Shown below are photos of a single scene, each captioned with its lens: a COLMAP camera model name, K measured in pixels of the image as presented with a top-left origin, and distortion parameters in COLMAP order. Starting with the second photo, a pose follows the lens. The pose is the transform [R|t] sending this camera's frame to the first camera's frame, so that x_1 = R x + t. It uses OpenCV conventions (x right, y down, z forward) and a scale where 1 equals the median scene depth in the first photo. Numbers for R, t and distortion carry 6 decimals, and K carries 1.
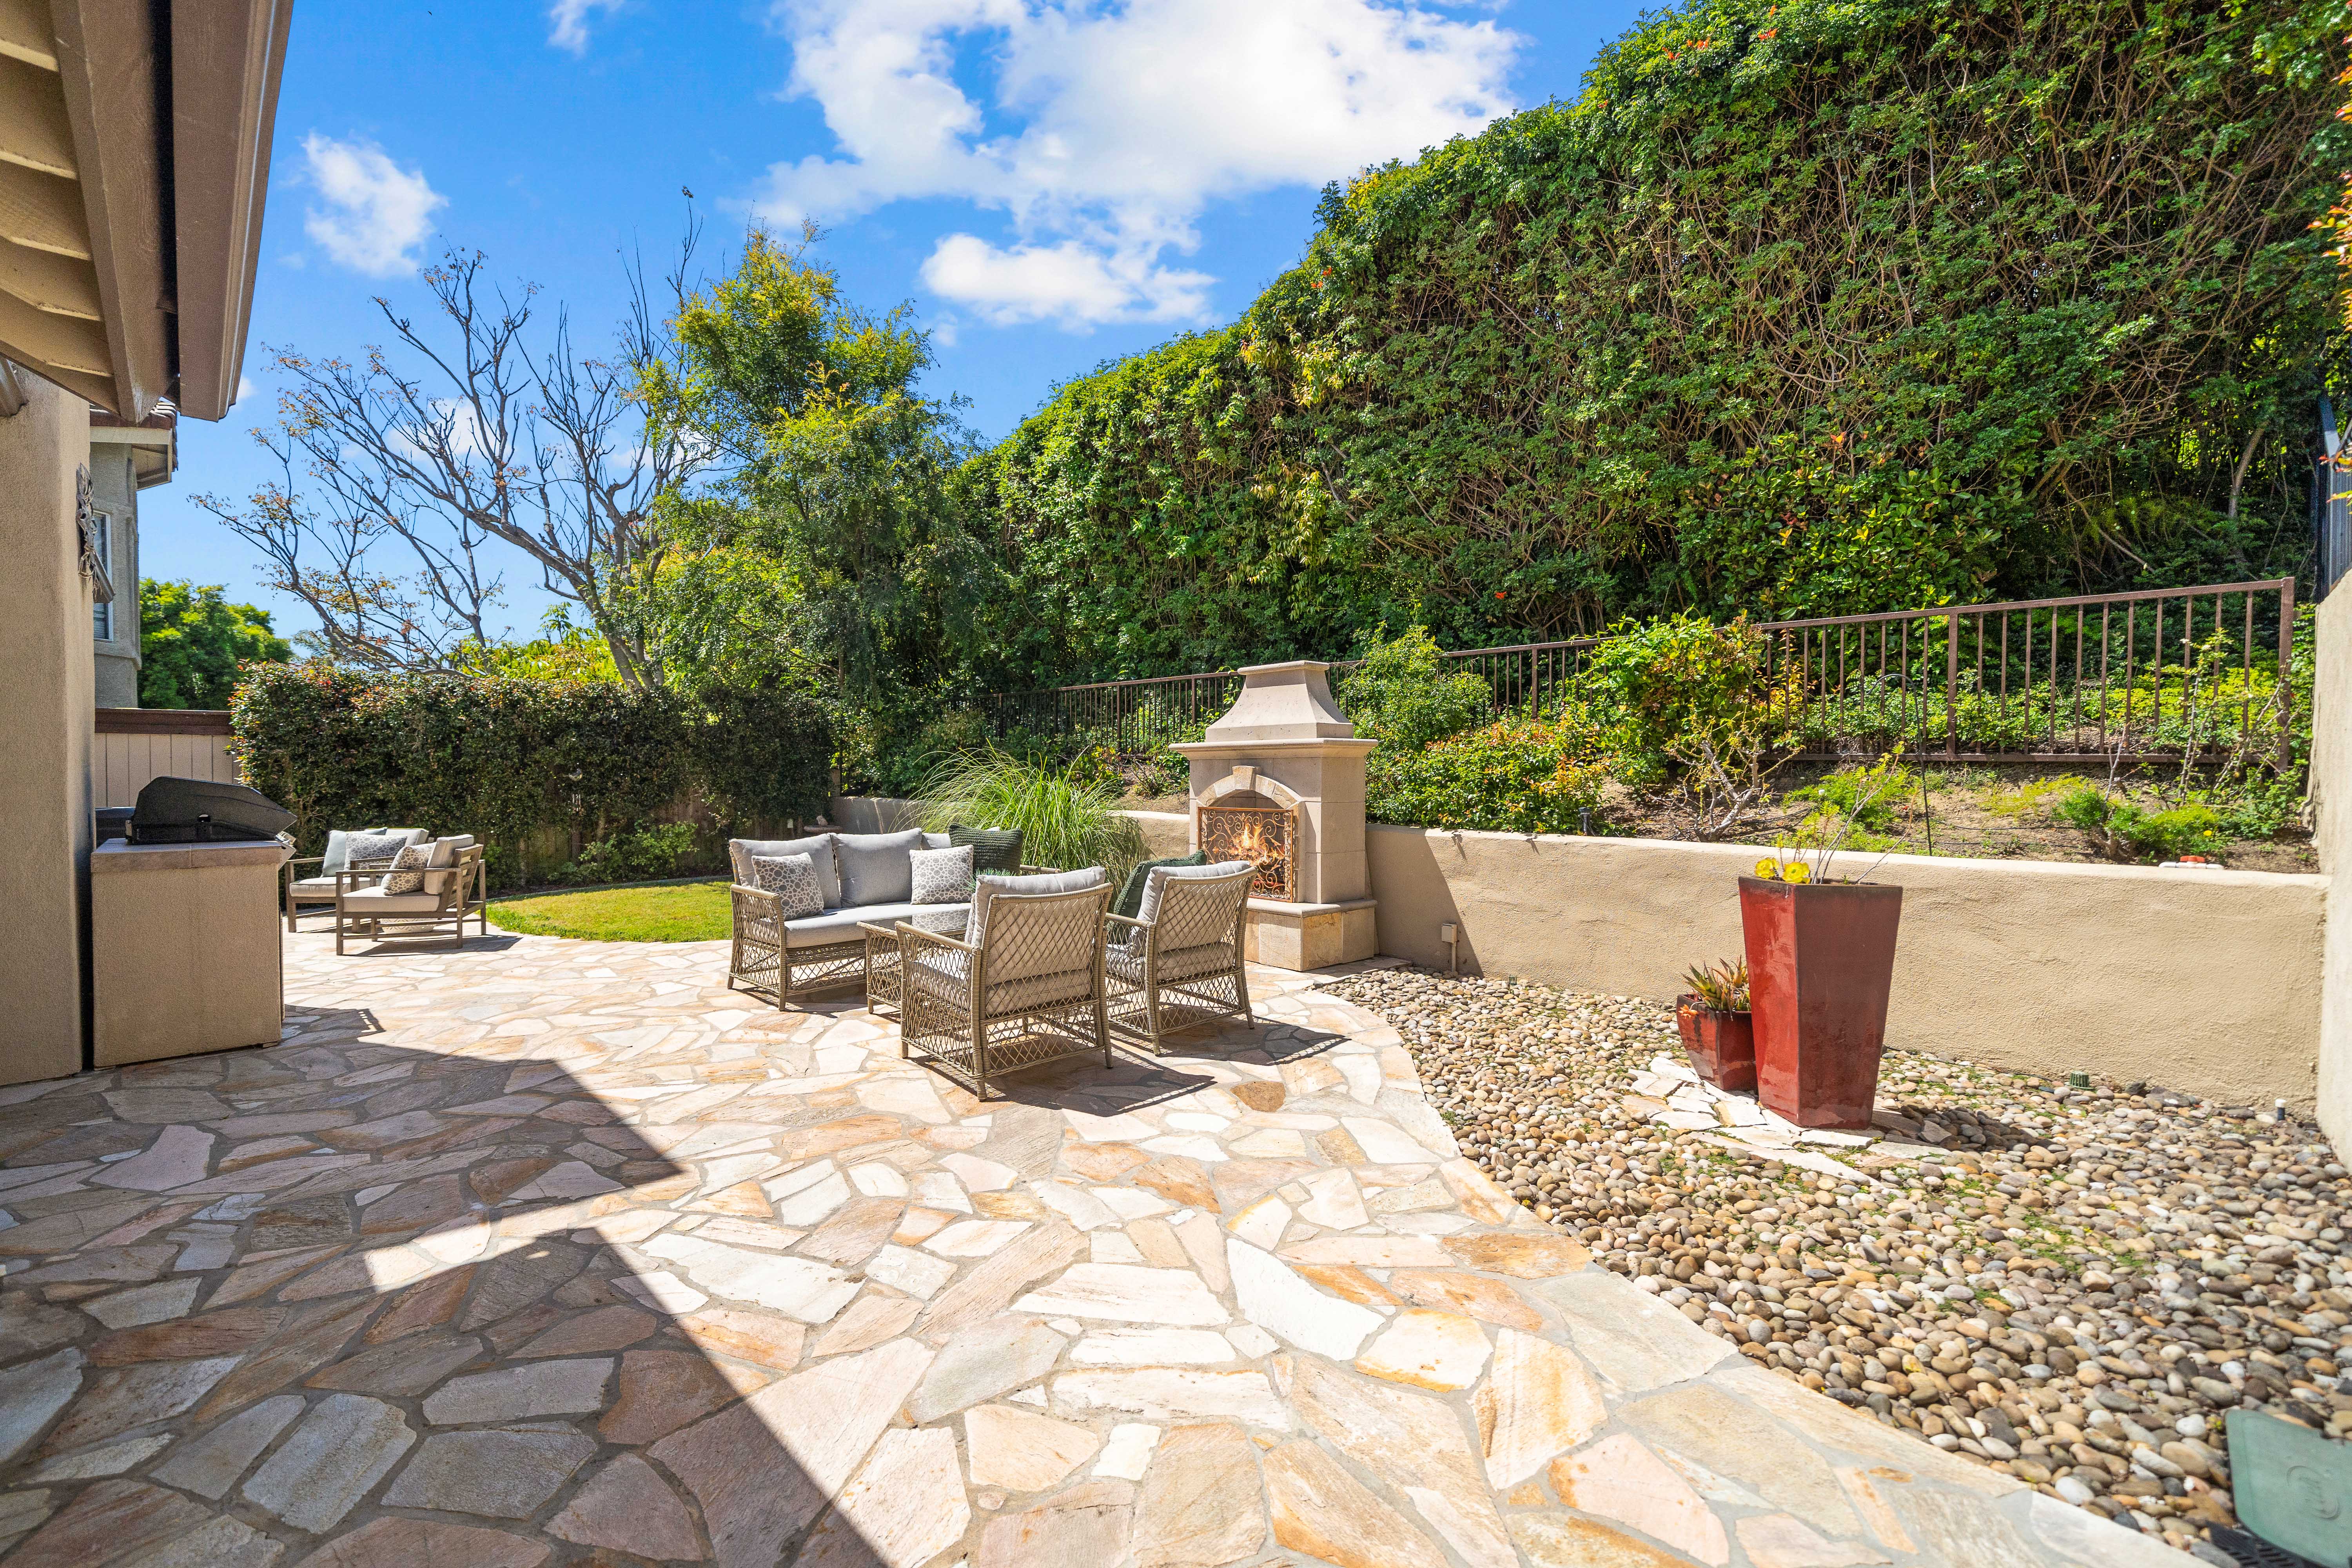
lens RADIAL K [[945.3, 0, 1131.2], [0, 945.3, 794.9], [0, 0, 1]] dist [-0.008565, 0.000308]
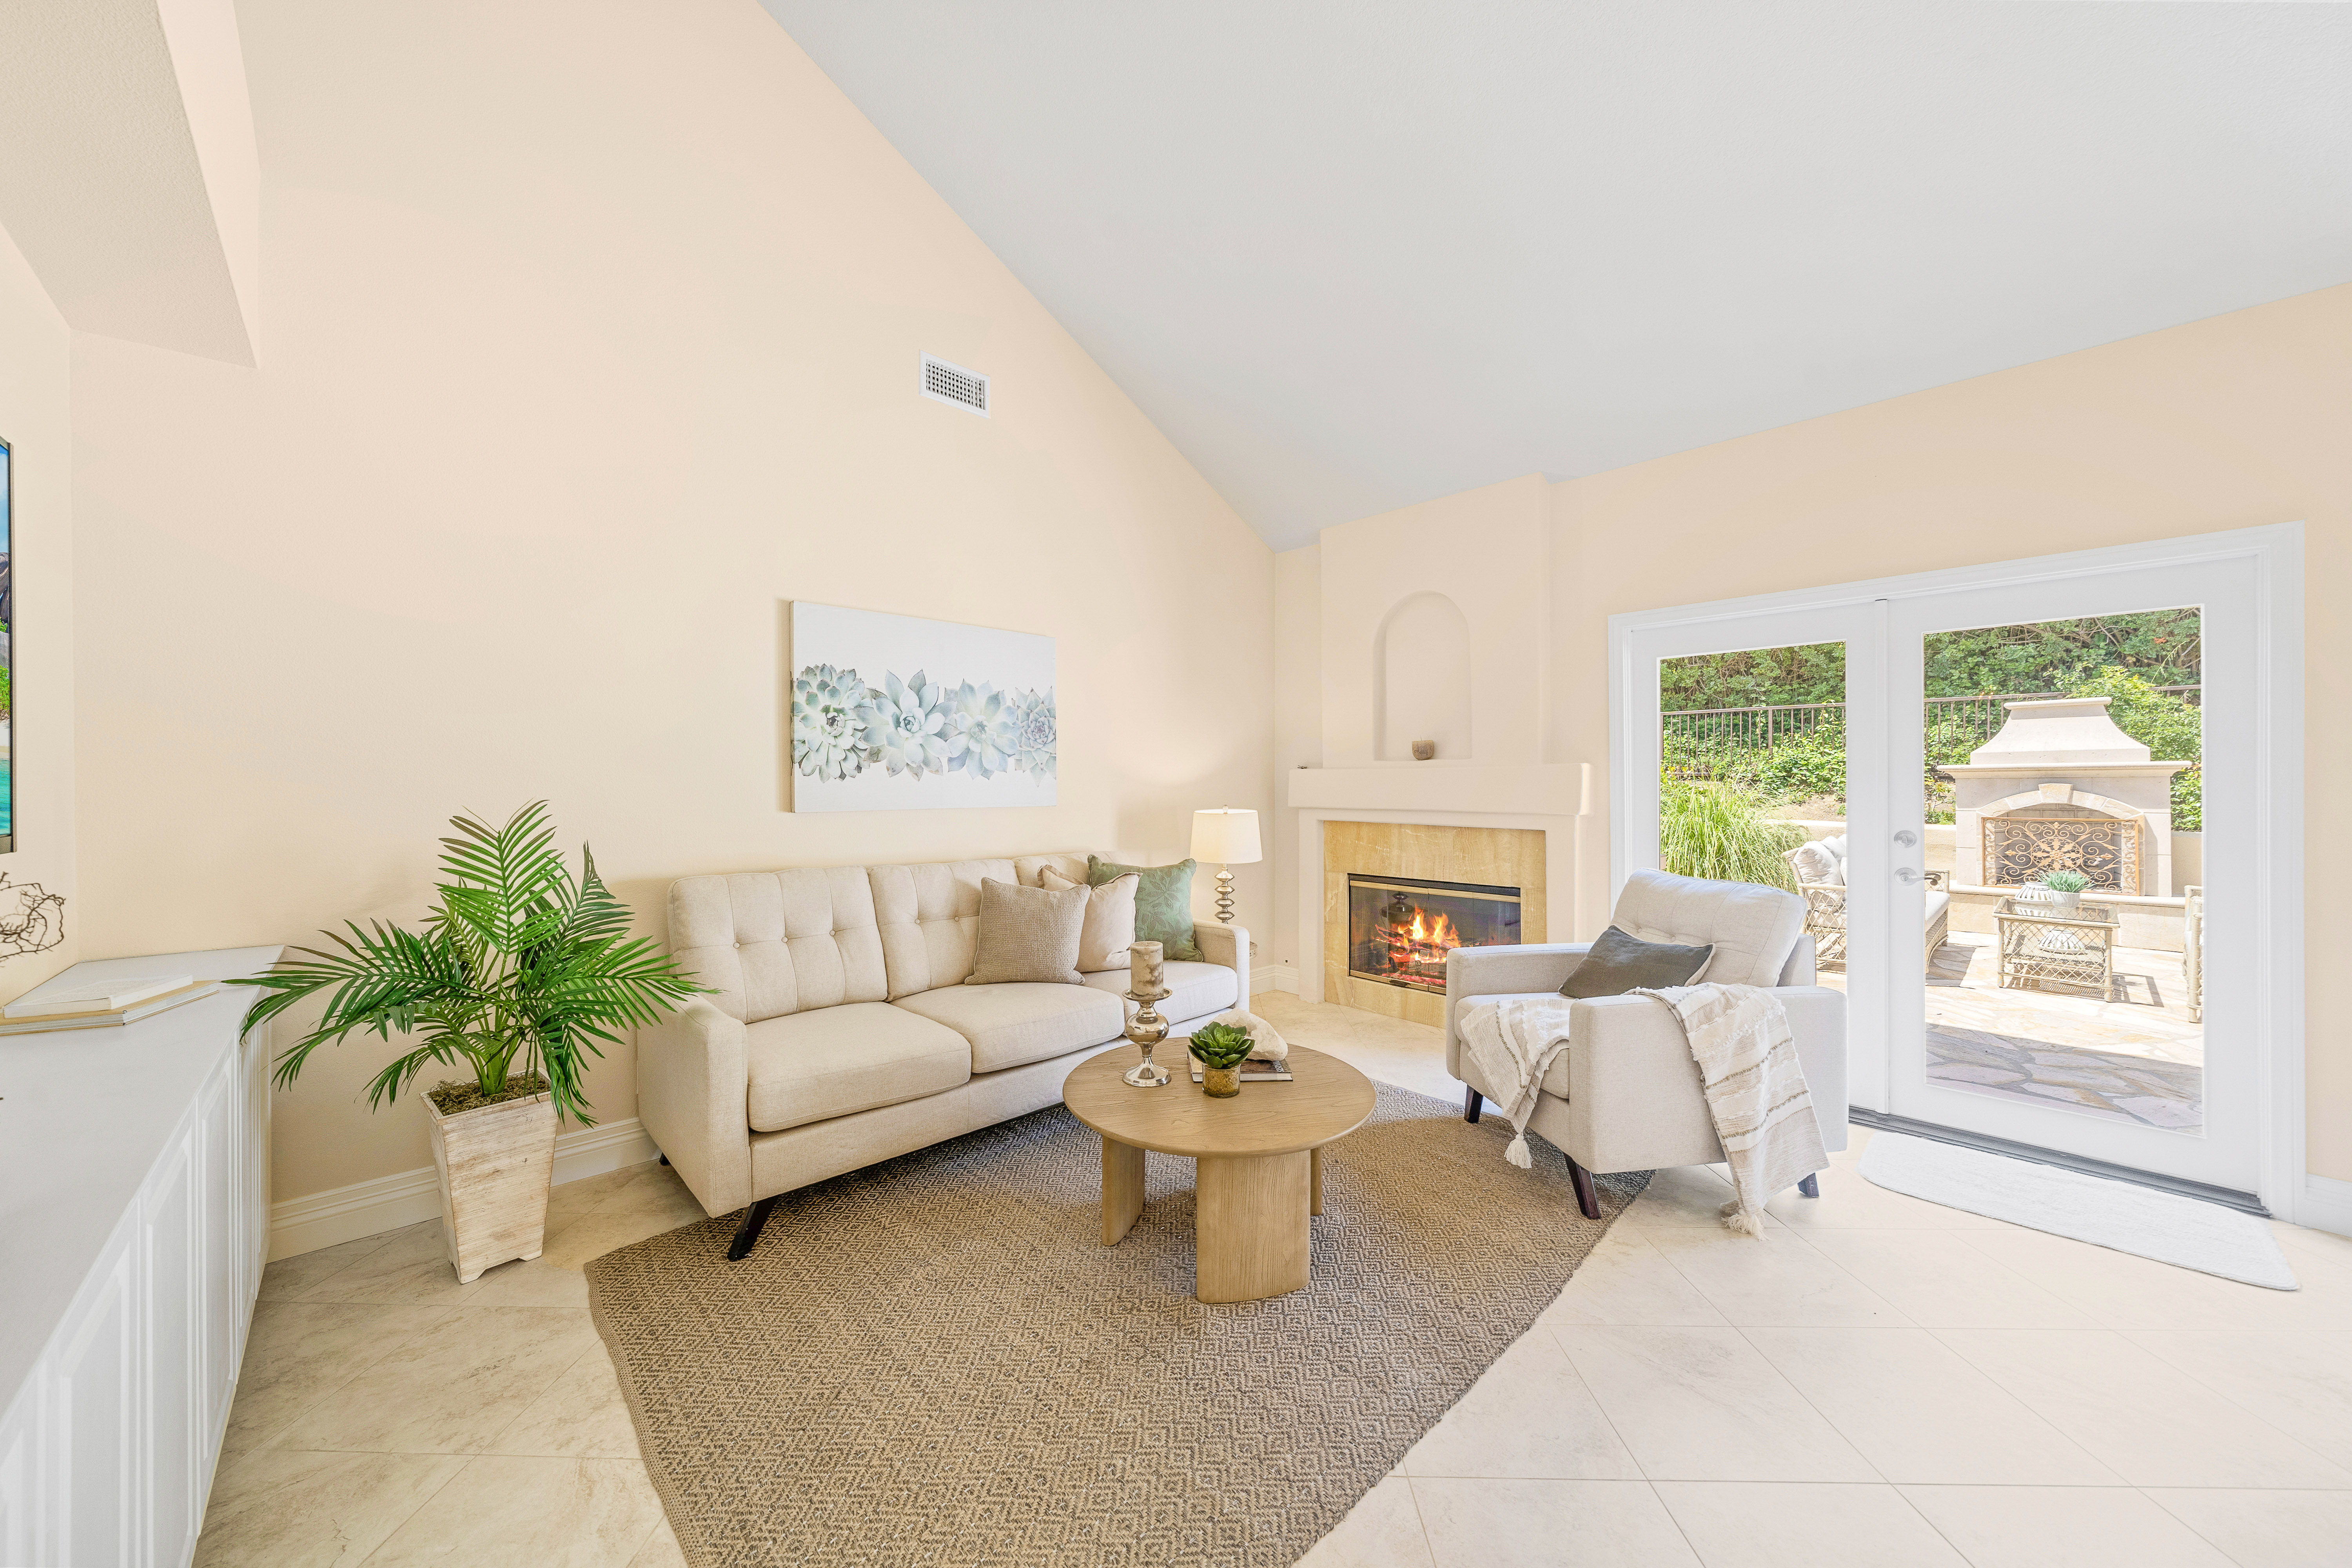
lens RADIAL K [[813.4, 0, 1160.3], [0, 813.4, 785.2], [0, 0, 1]] dist [-0.008517, -0.001062]
pose [[0.998425, -0.006577, -0.055715, -1.147008], [0.005391, 0.999756, -0.021419, -0.014958], [0.055842, 0.021085, 0.998217, -0.119376]]
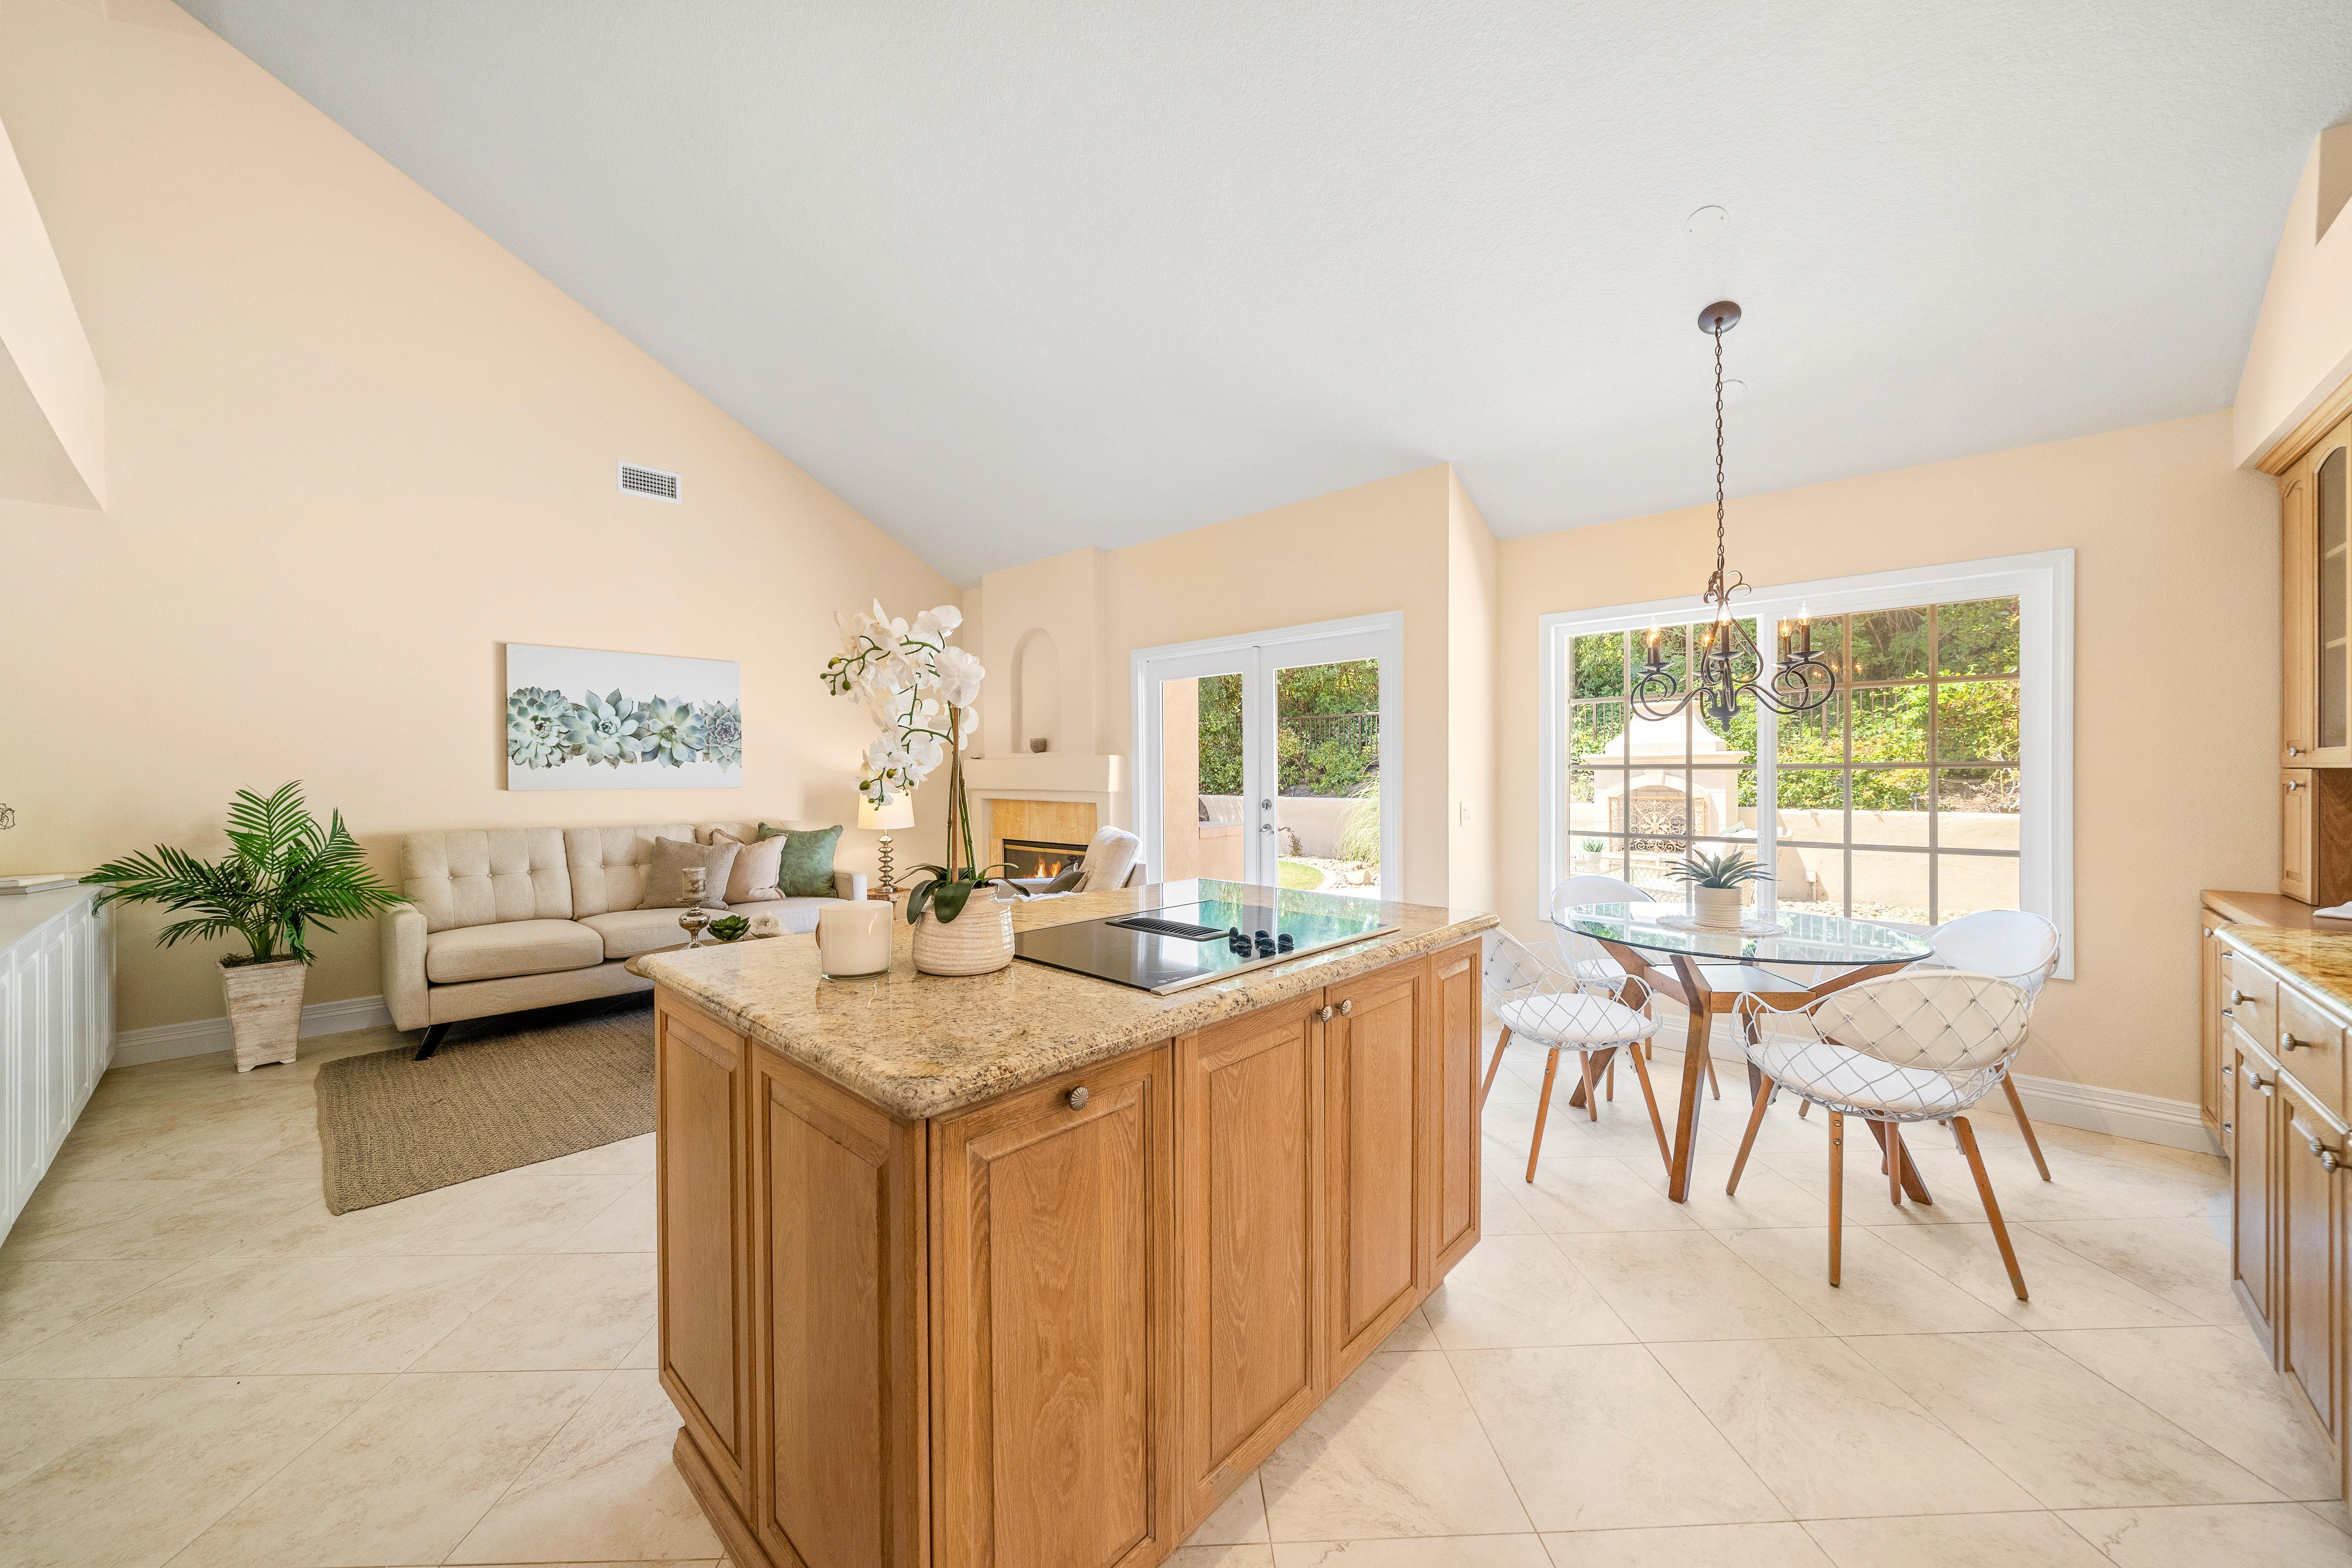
lens RADIAL K [[813.4, 0, 1156.6], [0, 813.4, 780.2], [0, 0, 1]] dist [-0.008517, -0.001062]
pose [[0.999917, -0.010000, 0.008070, -0.801043], [0.010139, 0.999797, -0.017400, 0.000642], [-0.007895, 0.017480, 0.999816, -0.377099]]
